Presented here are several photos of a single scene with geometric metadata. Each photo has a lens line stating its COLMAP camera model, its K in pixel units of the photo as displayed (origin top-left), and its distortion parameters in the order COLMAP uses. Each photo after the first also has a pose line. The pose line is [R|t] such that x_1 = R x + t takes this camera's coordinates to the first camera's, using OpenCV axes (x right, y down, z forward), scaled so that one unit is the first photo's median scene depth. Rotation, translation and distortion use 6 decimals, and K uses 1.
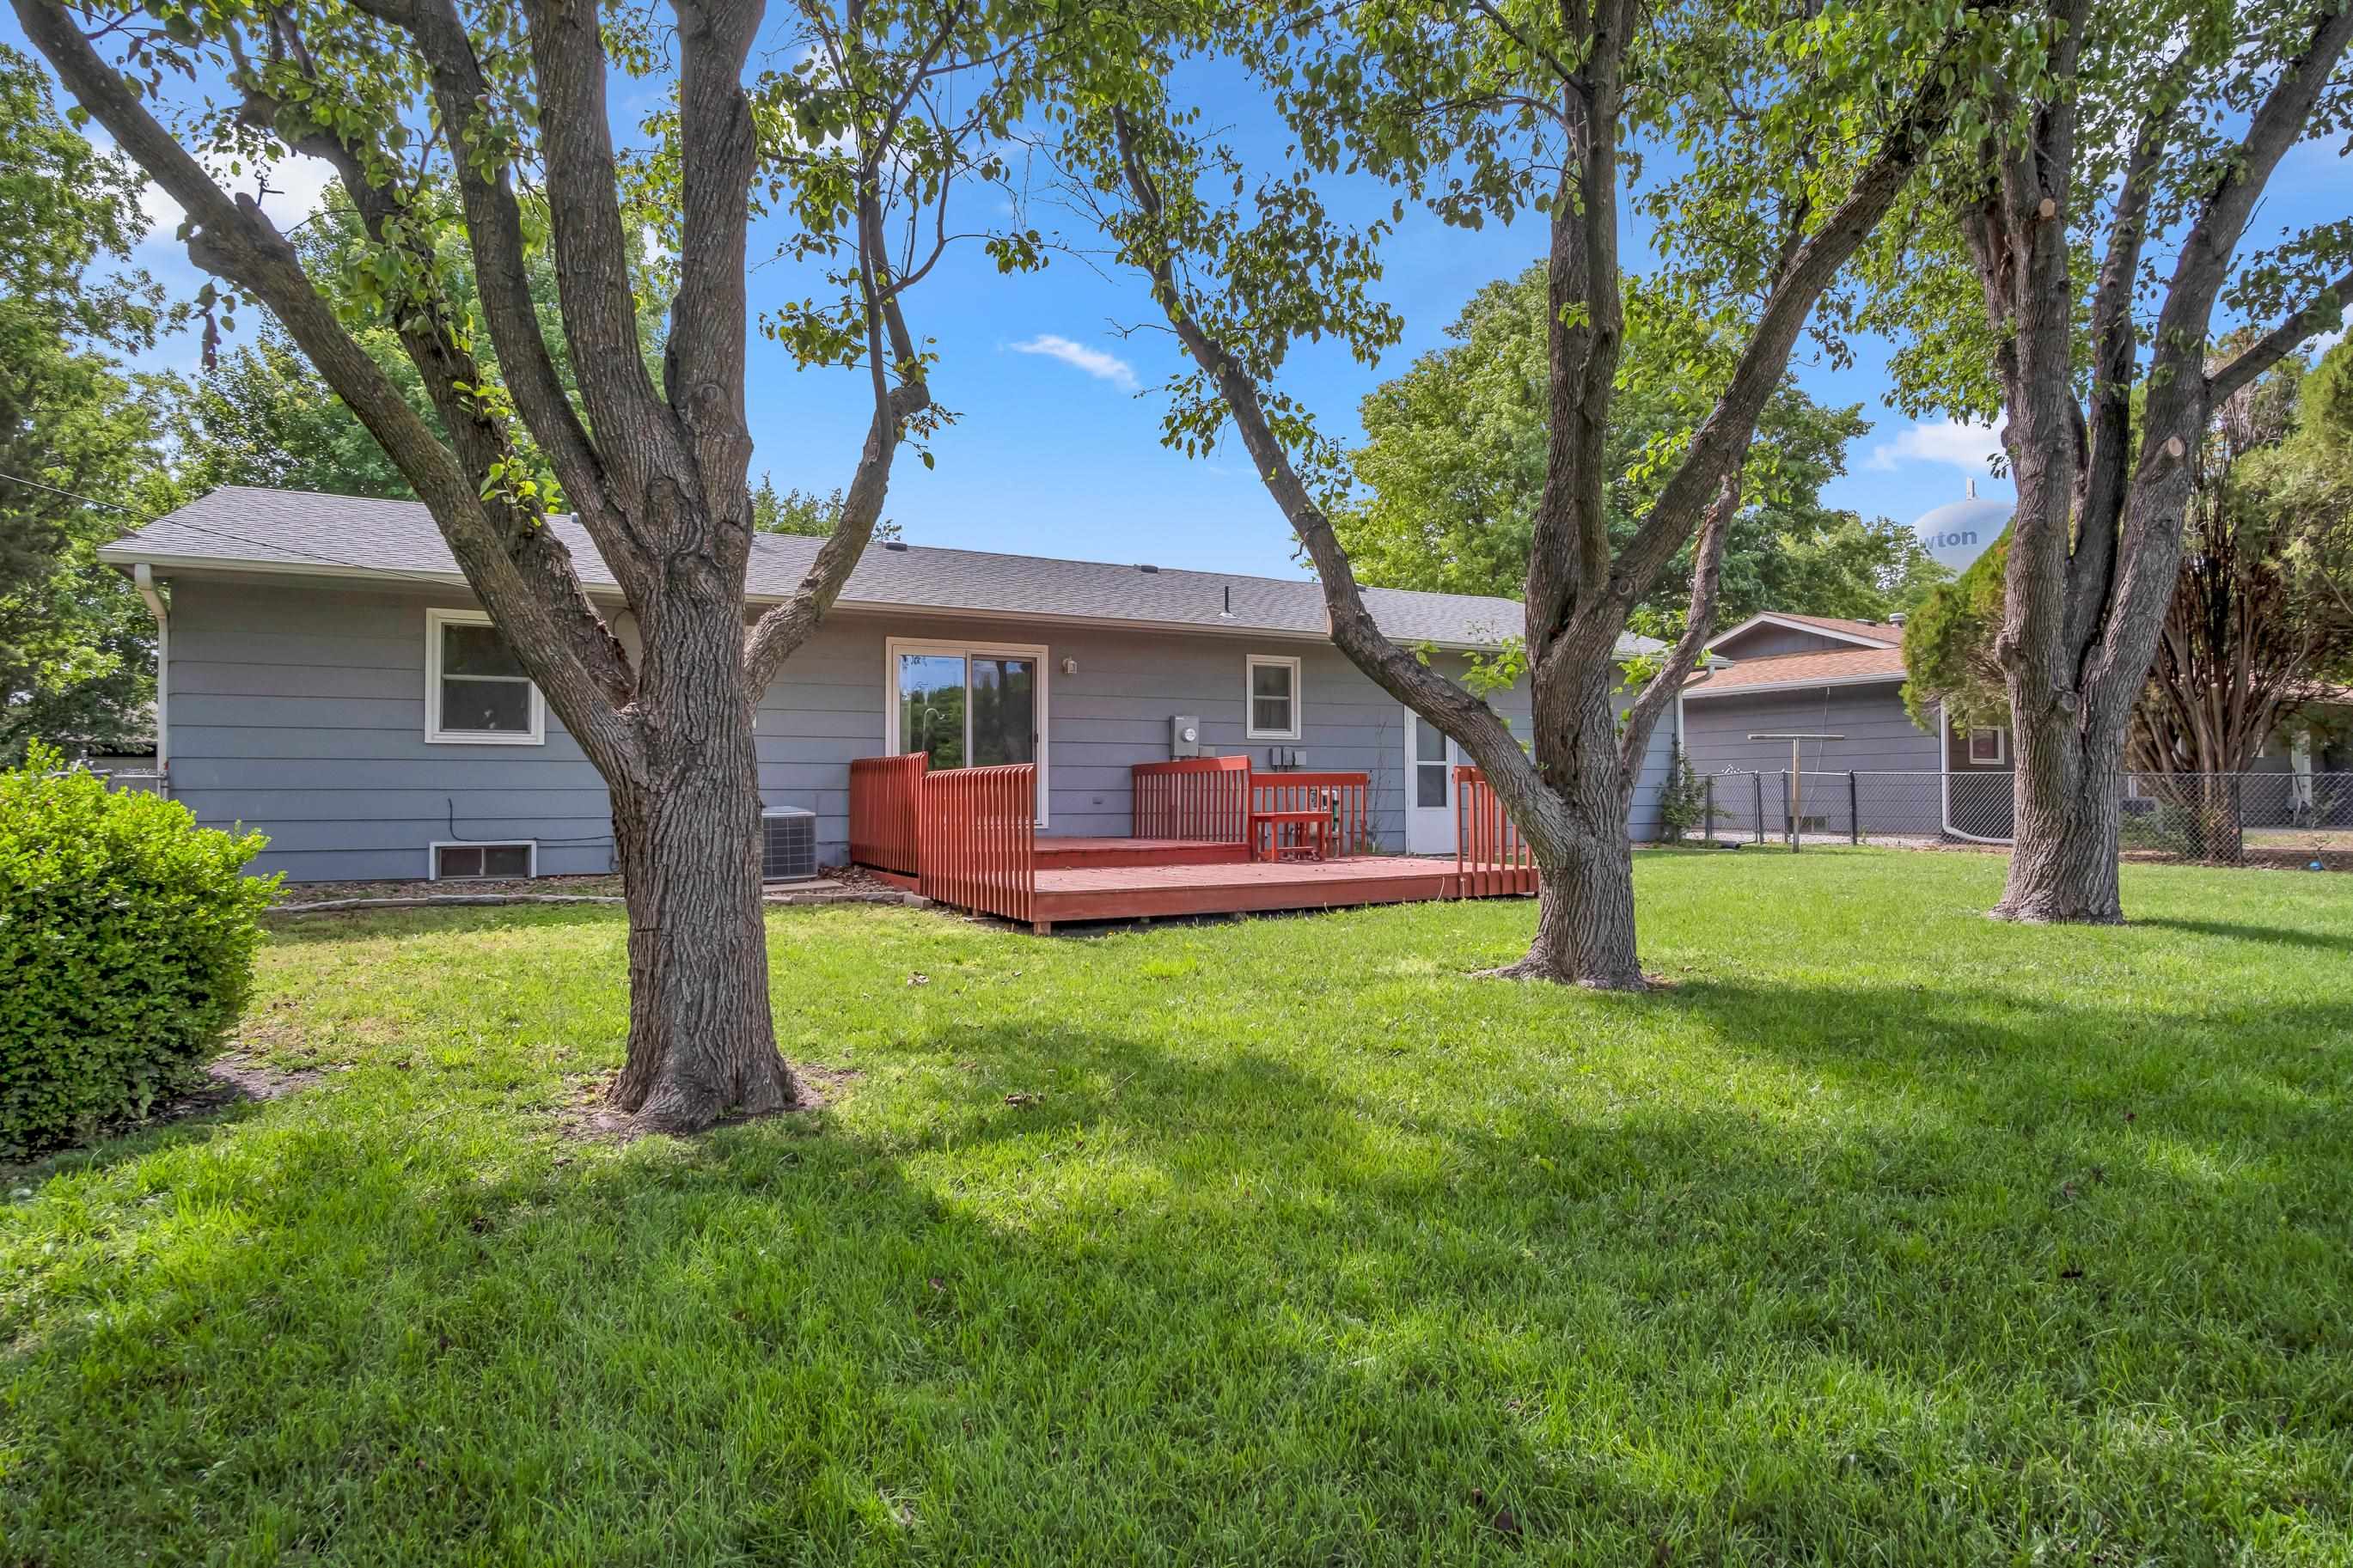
lens RADIAL K [[1293.2, 0, 1142.0], [0, 1293.2, 779.4], [0, 0, 1]] dist [-0.037474, -0.000268]
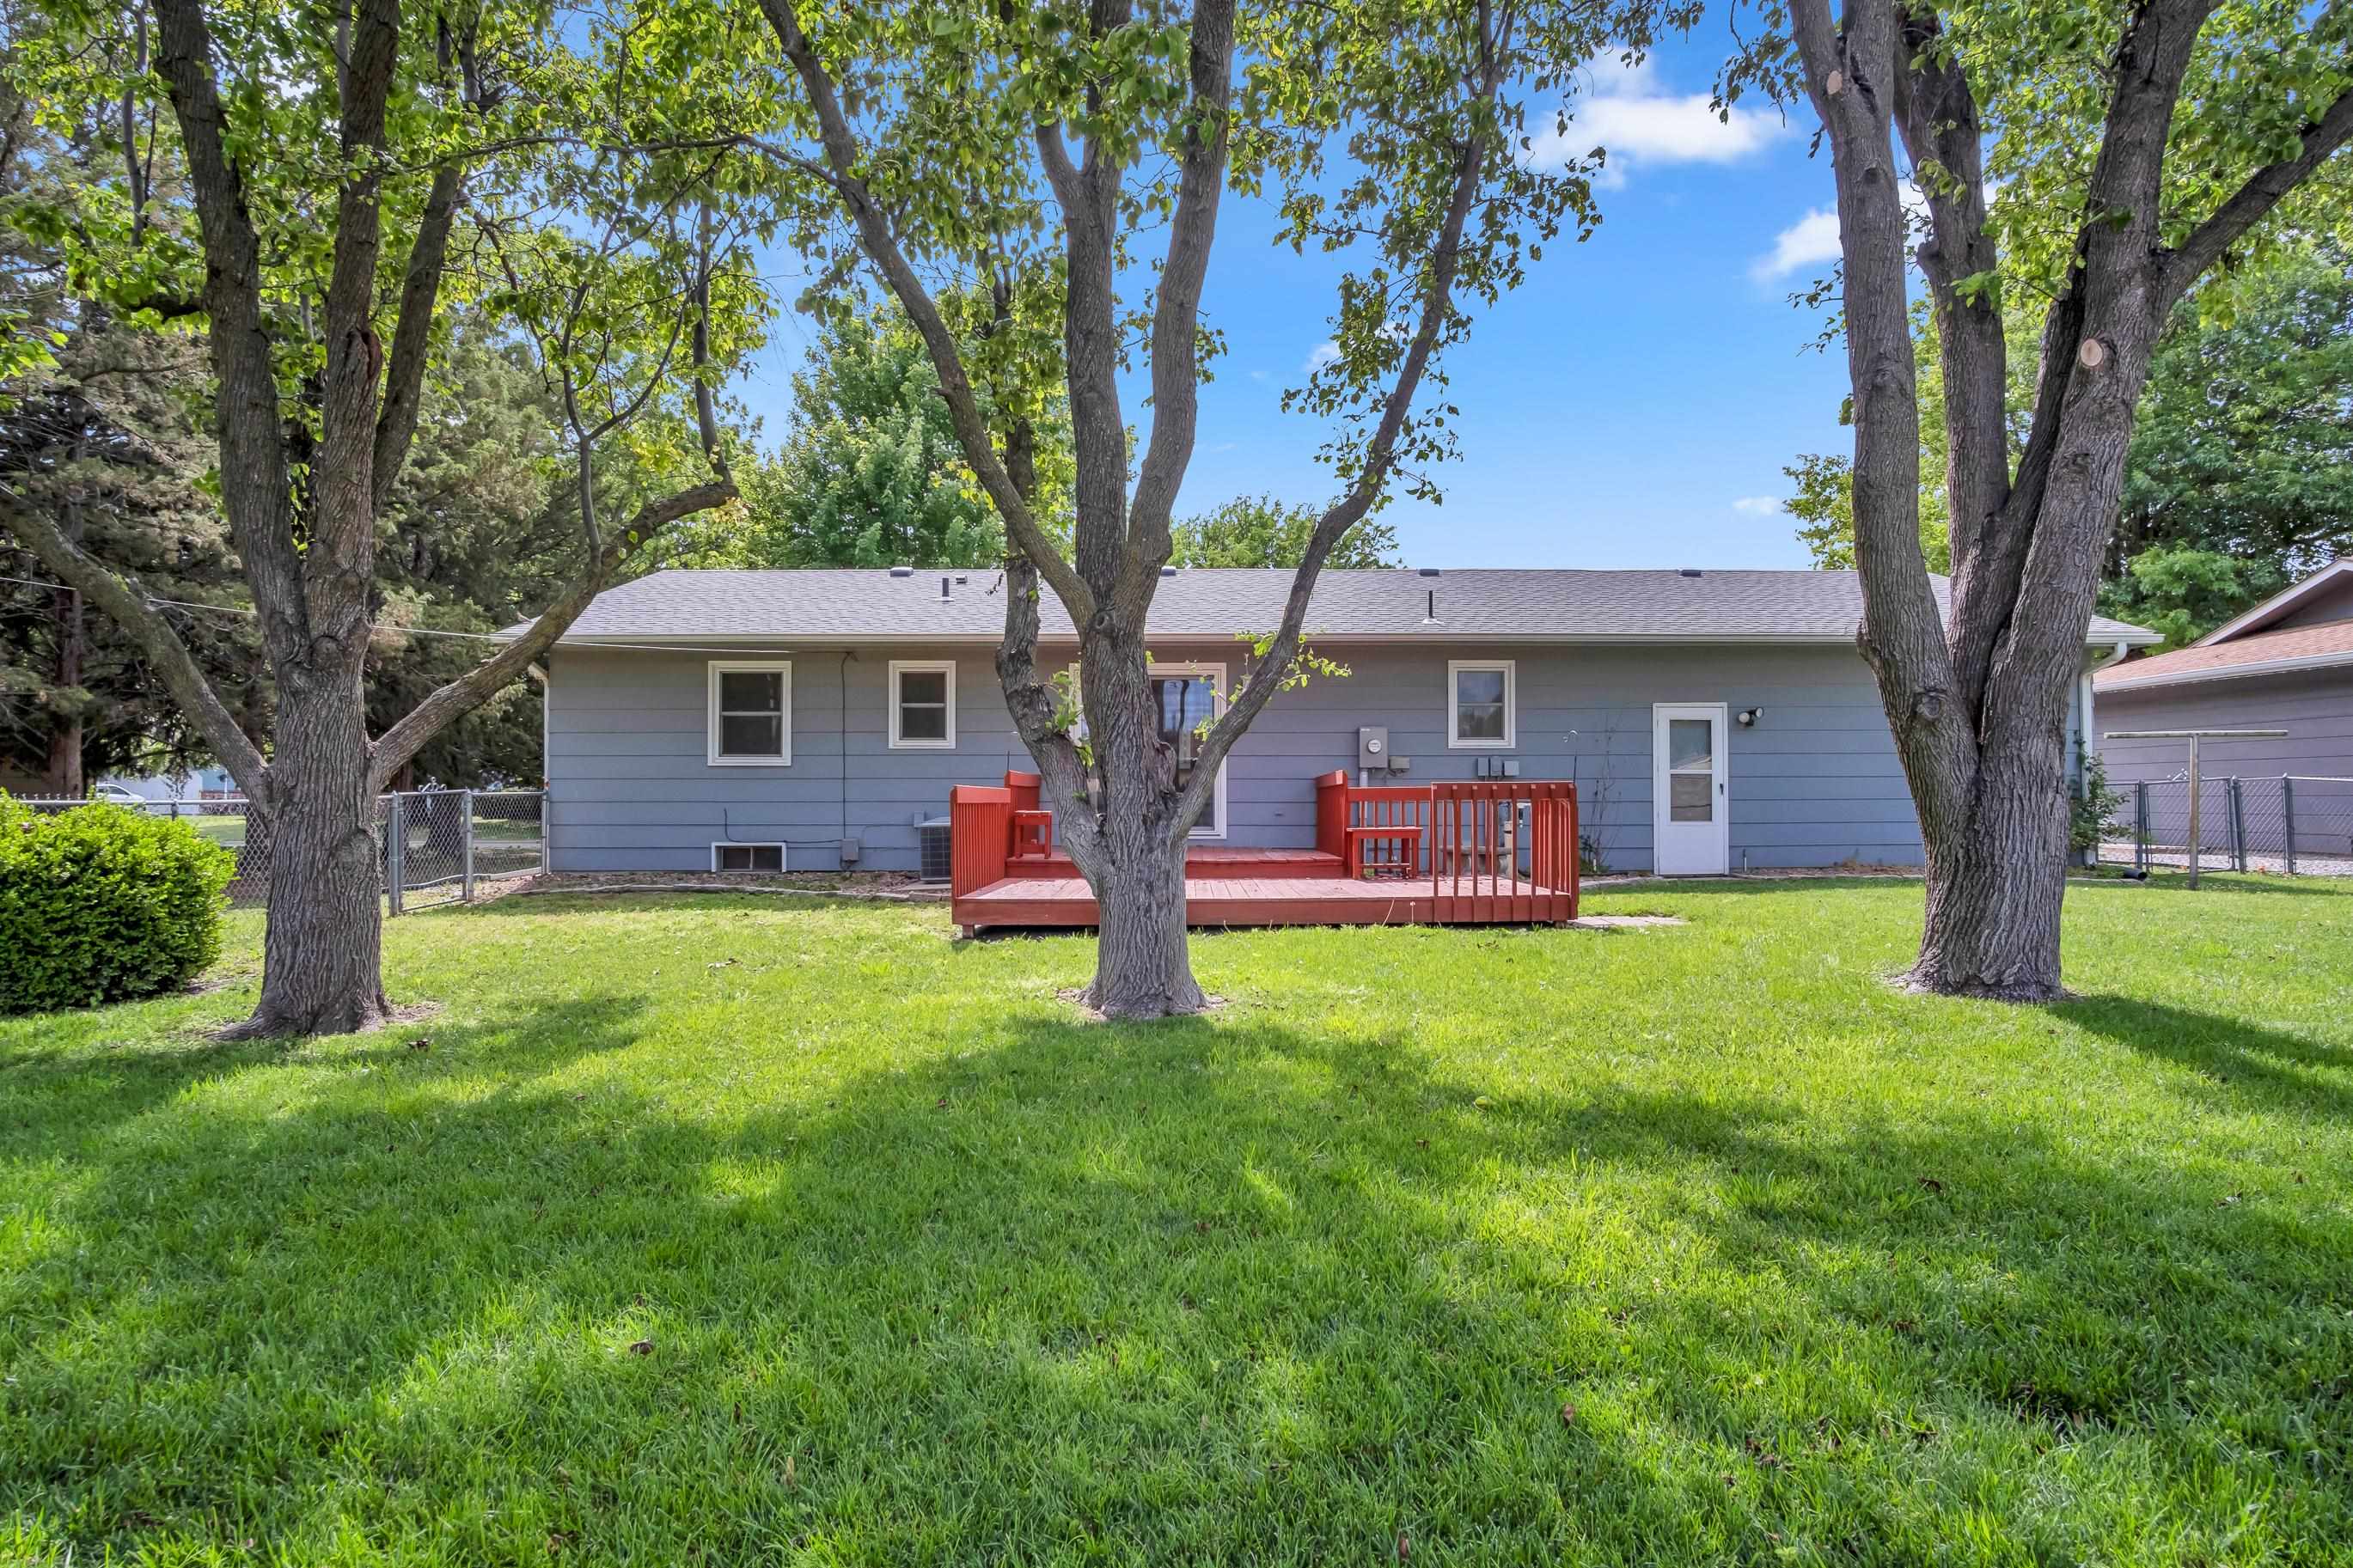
lens RADIAL K [[1293.2, 0, 1142.0], [0, 1293.2, 779.4], [0, 0, 1]] dist [-0.037474, -0.000268]
pose [[0.882419, -0.004118, -0.470446, 0.380684], [0.004173, 0.999991, -0.000926, -0.009990], [0.470445, -0.001146, 0.882428, 0.050082]]
